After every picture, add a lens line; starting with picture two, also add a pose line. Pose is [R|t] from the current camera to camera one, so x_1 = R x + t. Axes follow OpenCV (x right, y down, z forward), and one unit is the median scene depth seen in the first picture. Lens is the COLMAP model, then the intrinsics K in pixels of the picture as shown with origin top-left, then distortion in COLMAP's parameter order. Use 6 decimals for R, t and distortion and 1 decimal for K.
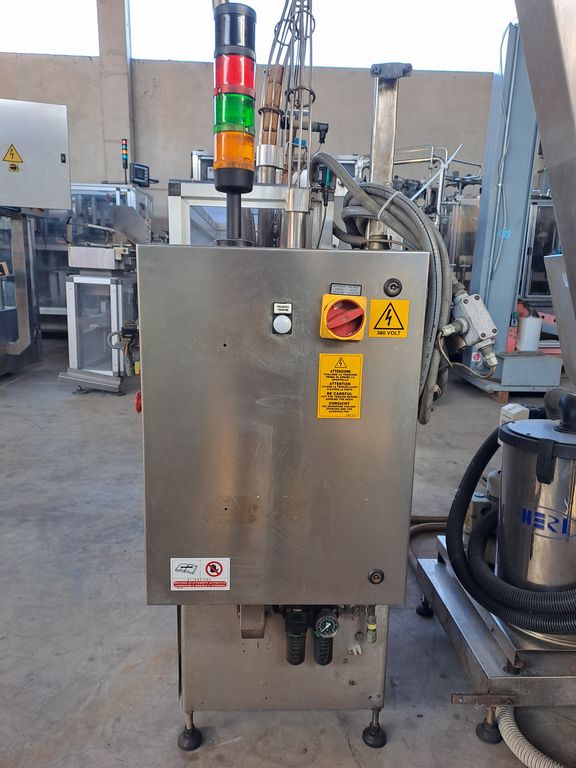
lens RADIAL K [[552.2, 0, 272.2], [0, 552.2, 386.0], [0, 0, 1]] dist [0.038502, -0.020471]
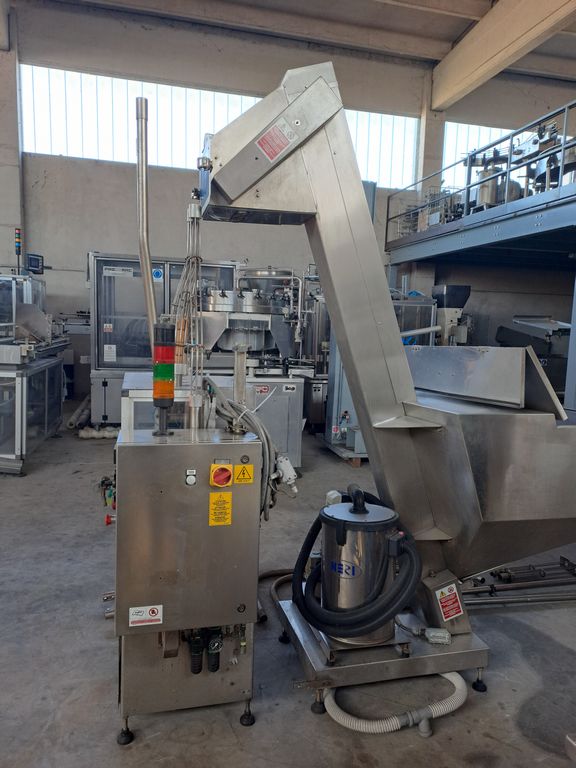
lens RADIAL K [[552.2, 0, 272.2], [0, 552.2, 386.0], [0, 0, 1]] dist [0.038502, -0.020471]
pose [[0.978280, -0.009503, 0.207070, -0.061286], [0.029275, 0.995270, -0.092632, -0.148528], [-0.205210, 0.096682, 0.973931, -0.604828]]
